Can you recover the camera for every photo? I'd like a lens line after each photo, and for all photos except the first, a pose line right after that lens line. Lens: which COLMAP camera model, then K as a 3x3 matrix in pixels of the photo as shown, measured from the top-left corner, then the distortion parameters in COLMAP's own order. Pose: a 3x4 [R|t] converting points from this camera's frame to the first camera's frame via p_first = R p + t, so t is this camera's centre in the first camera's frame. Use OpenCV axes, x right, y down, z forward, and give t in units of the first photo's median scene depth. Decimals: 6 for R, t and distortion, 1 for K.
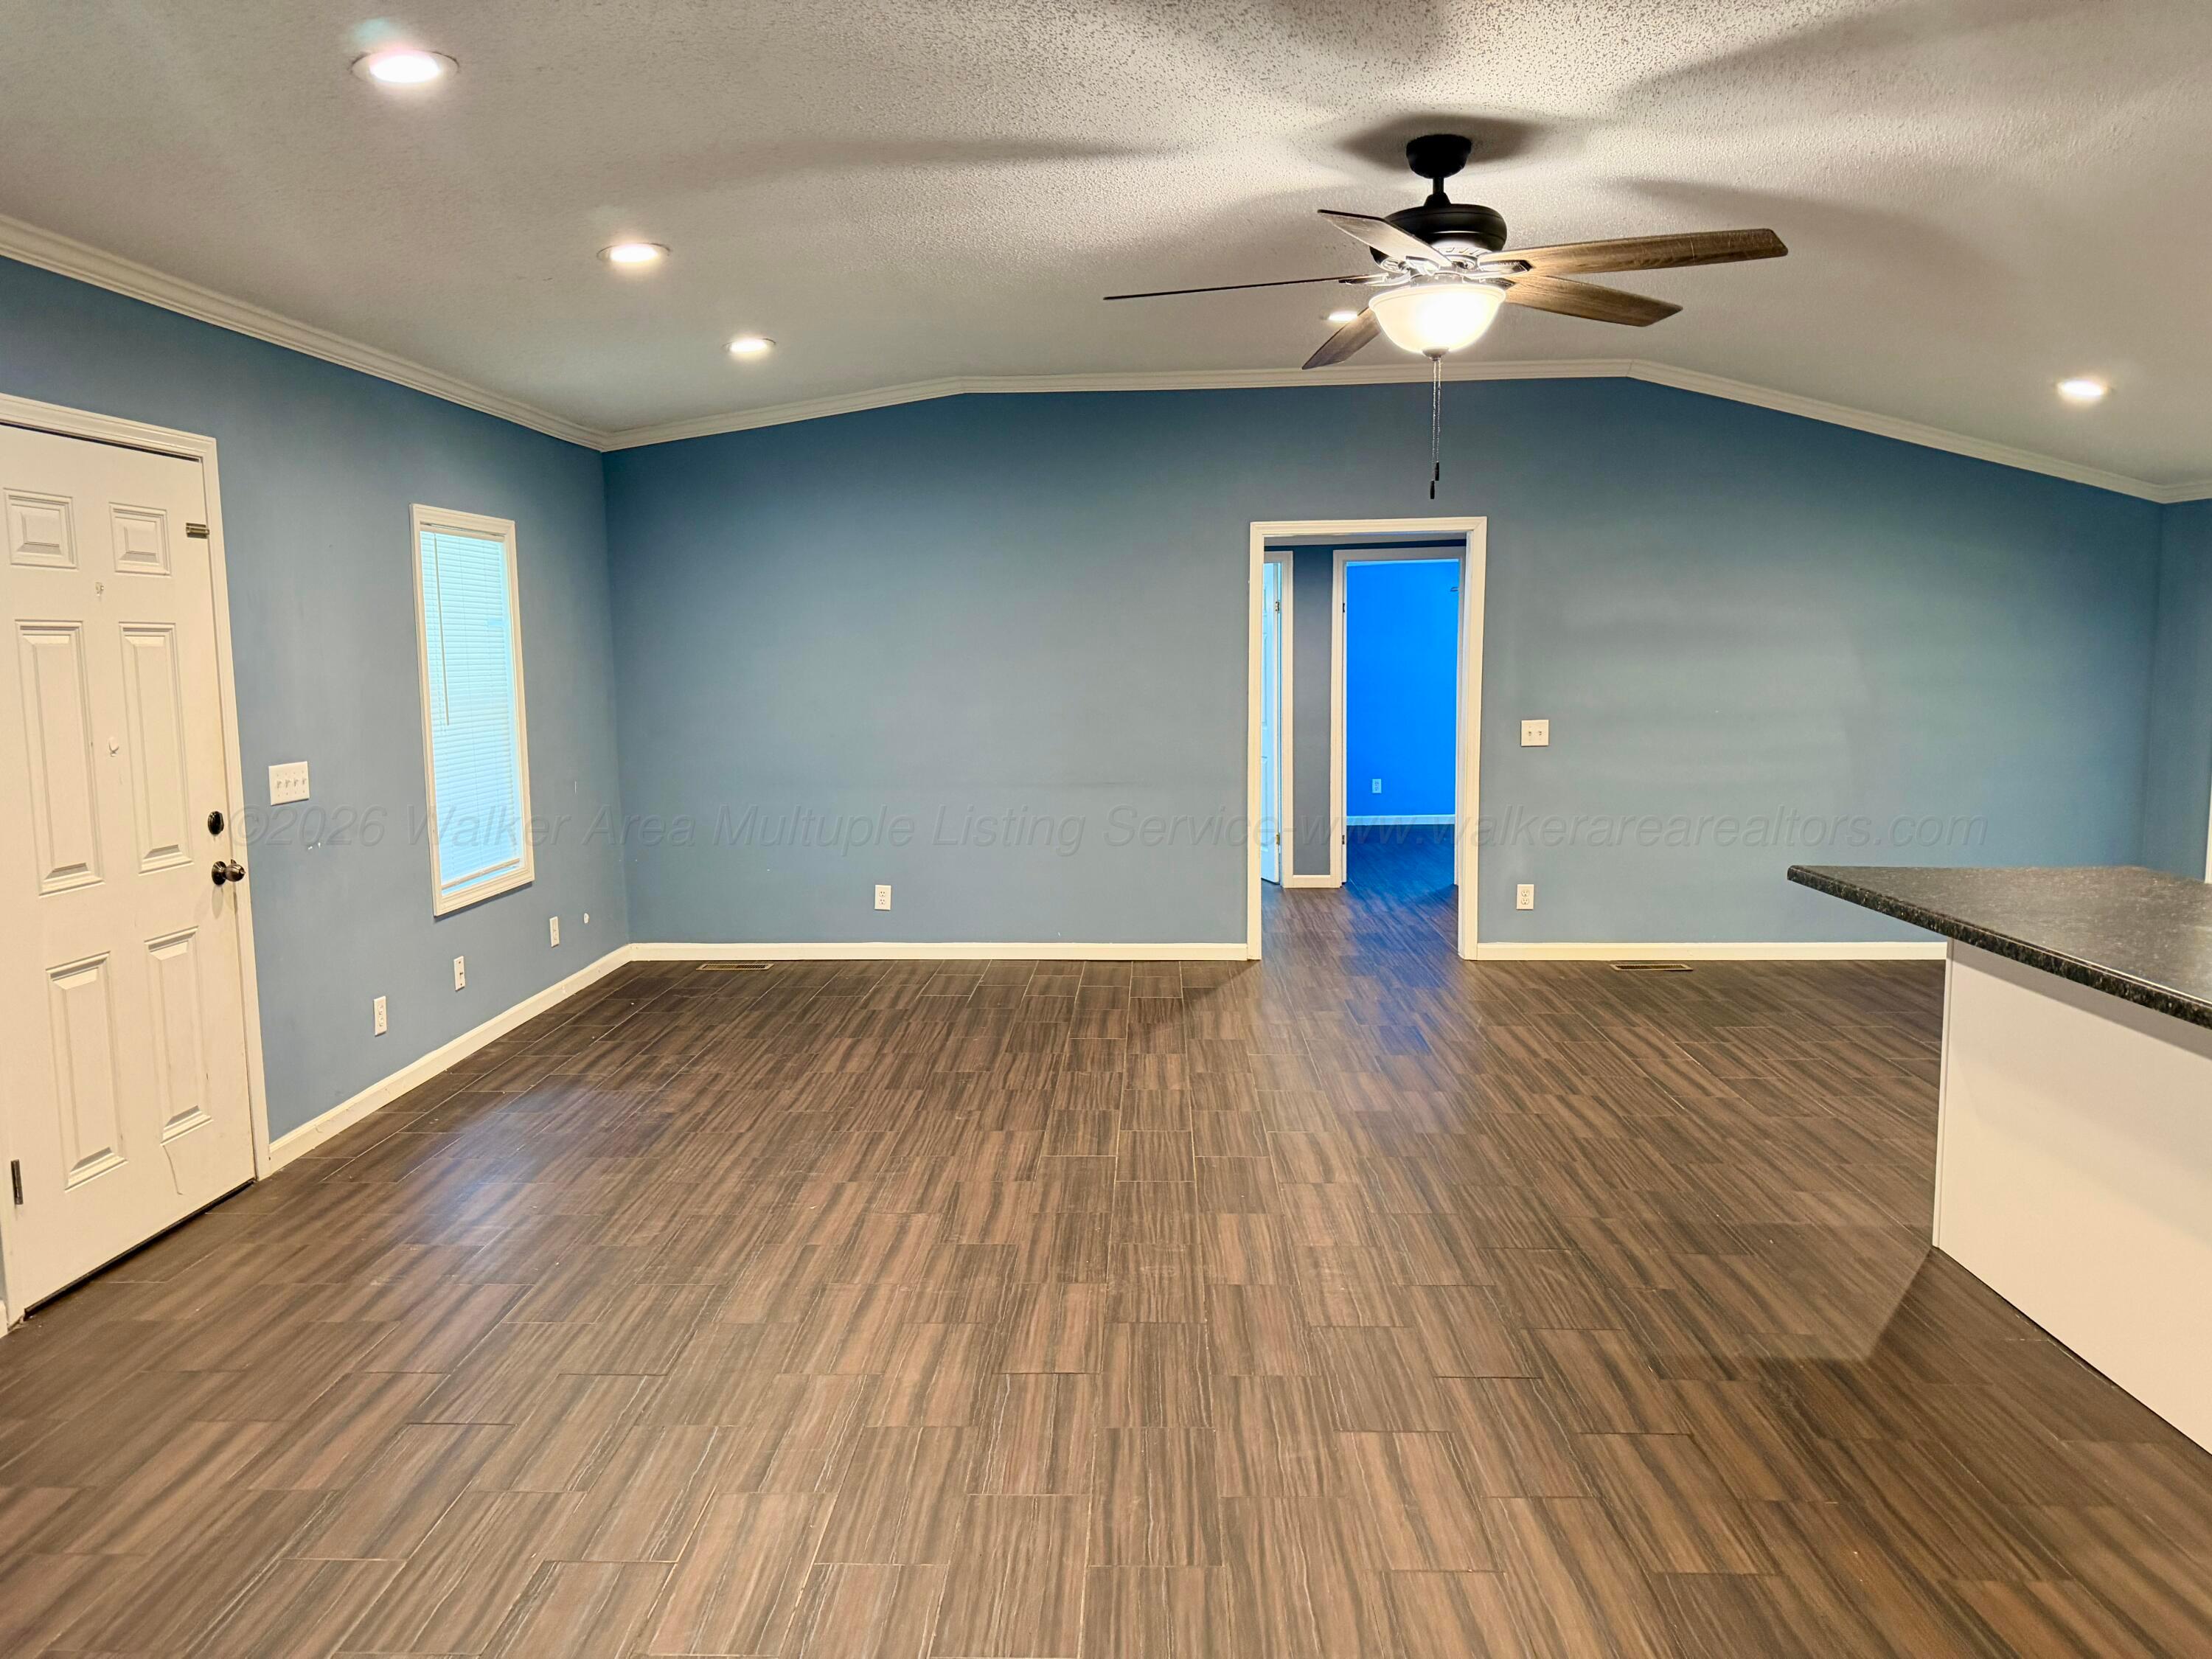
lens RADIAL K [[1548.8, 0, 1087.3], [0, 1548.8, 815.7], [0, 0, 1]] dist [0.051256, -0.053612]
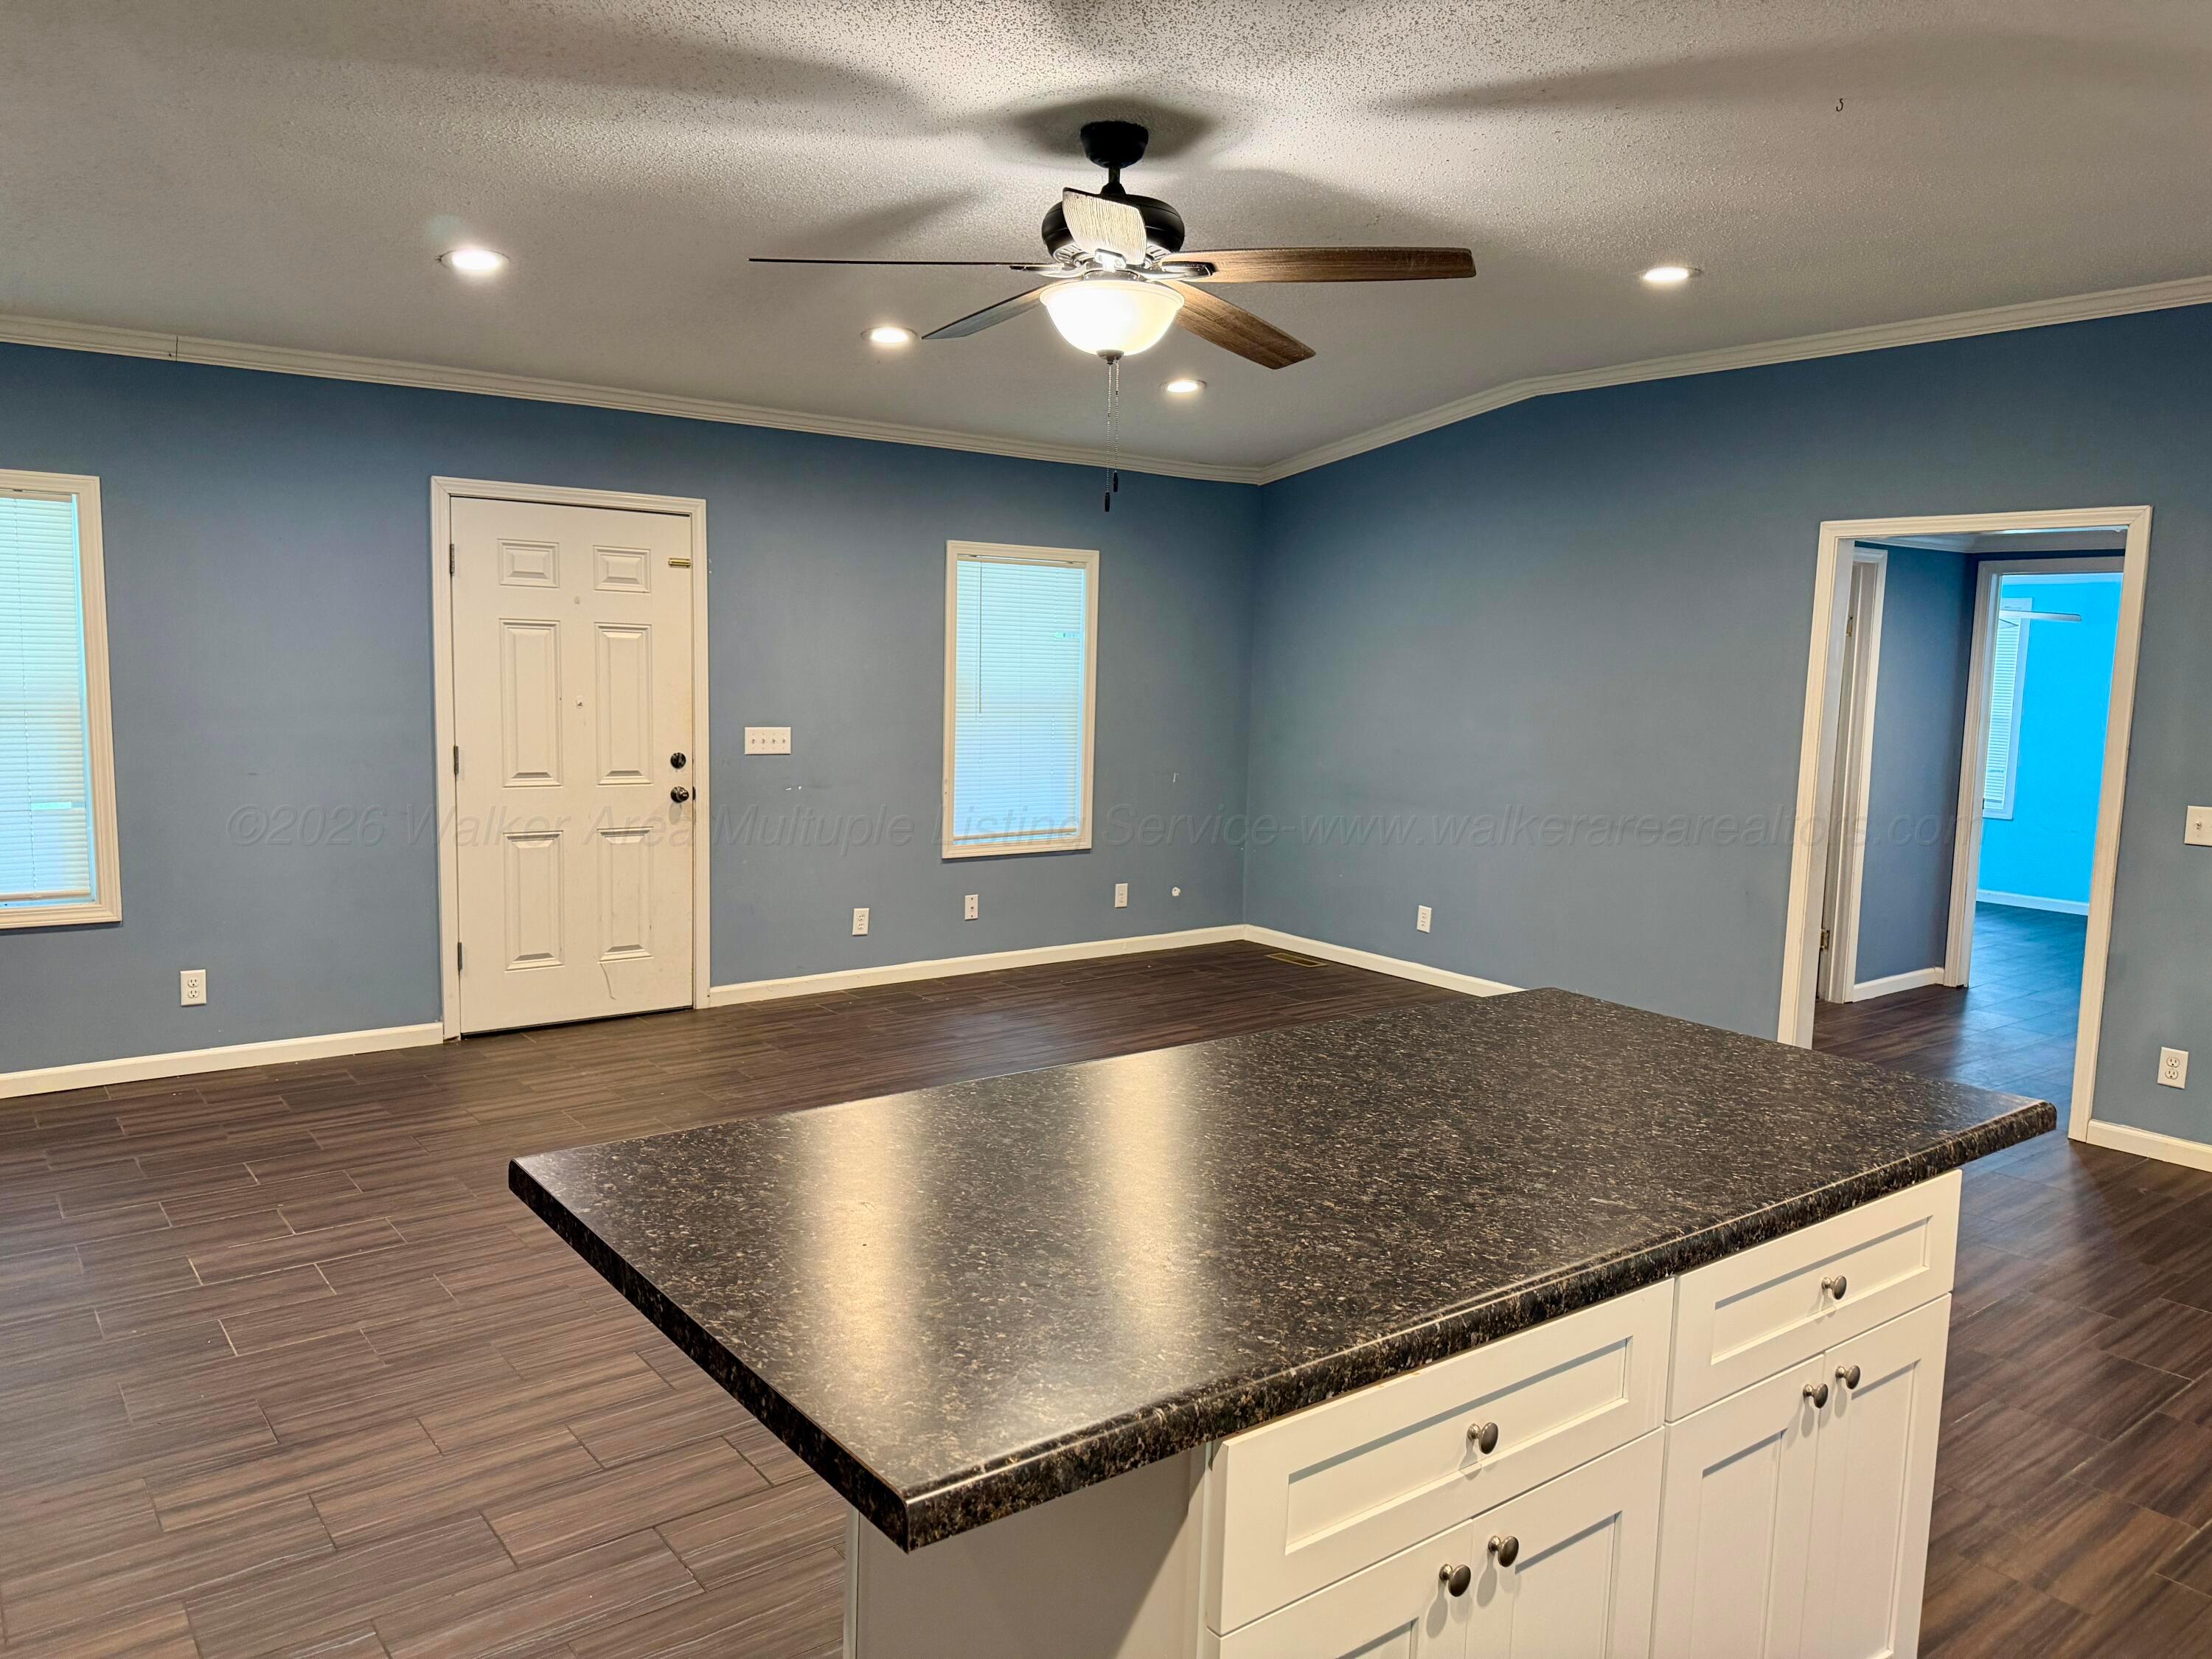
lens RADIAL K [[1548.8, 0, 1125.3], [0, 1548.8, 825.9], [0, 0, 1]] dist [0.051256, -0.053612]
pose [[0.651207, 0.111564, -0.750655, 0.901465], [-0.117011, 0.992068, 0.045934, -0.055233], [0.749825, 0.057922, 0.659096, 0.380541]]
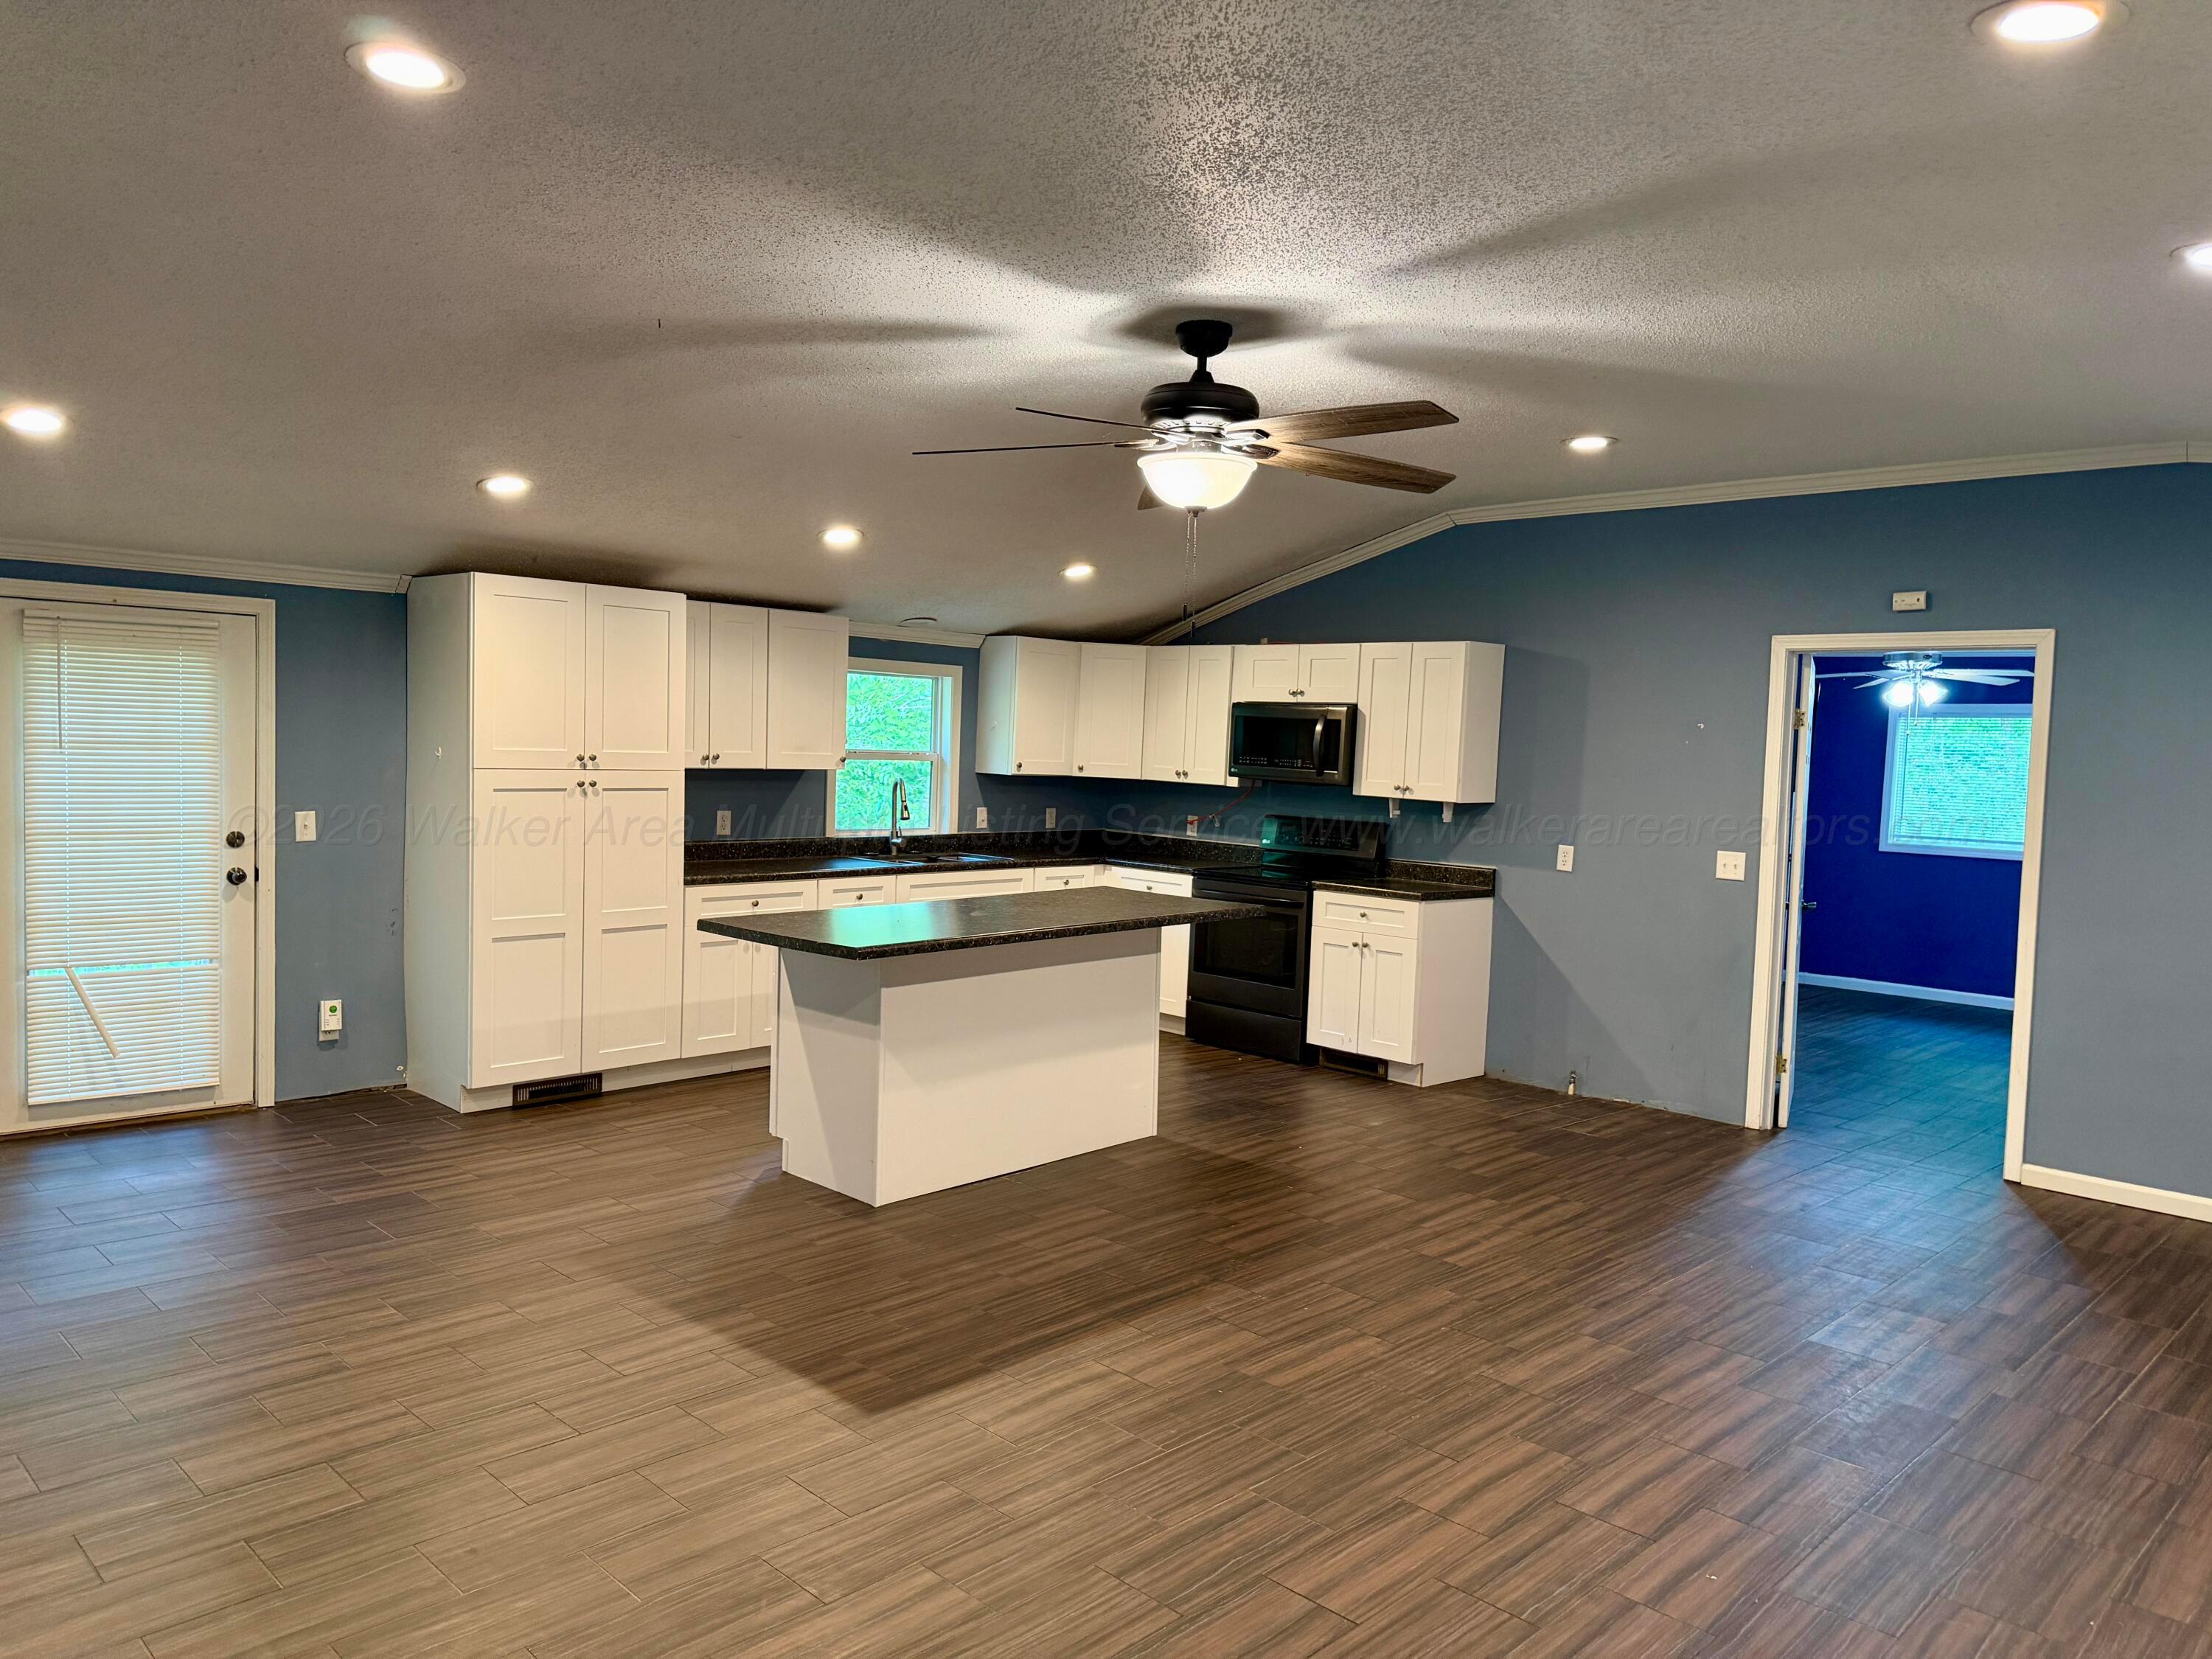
lens RADIAL K [[1548.8, 0, 1092.4], [0, 1548.8, 826.4], [0, 0, 1]] dist [0.051256, -0.053612]
pose [[-0.732052, -0.060367, 0.678568, -0.461546], [0.049973, 0.988624, 0.141862, -0.219089], [-0.679413, 0.137760, -0.720708, 1.764495]]
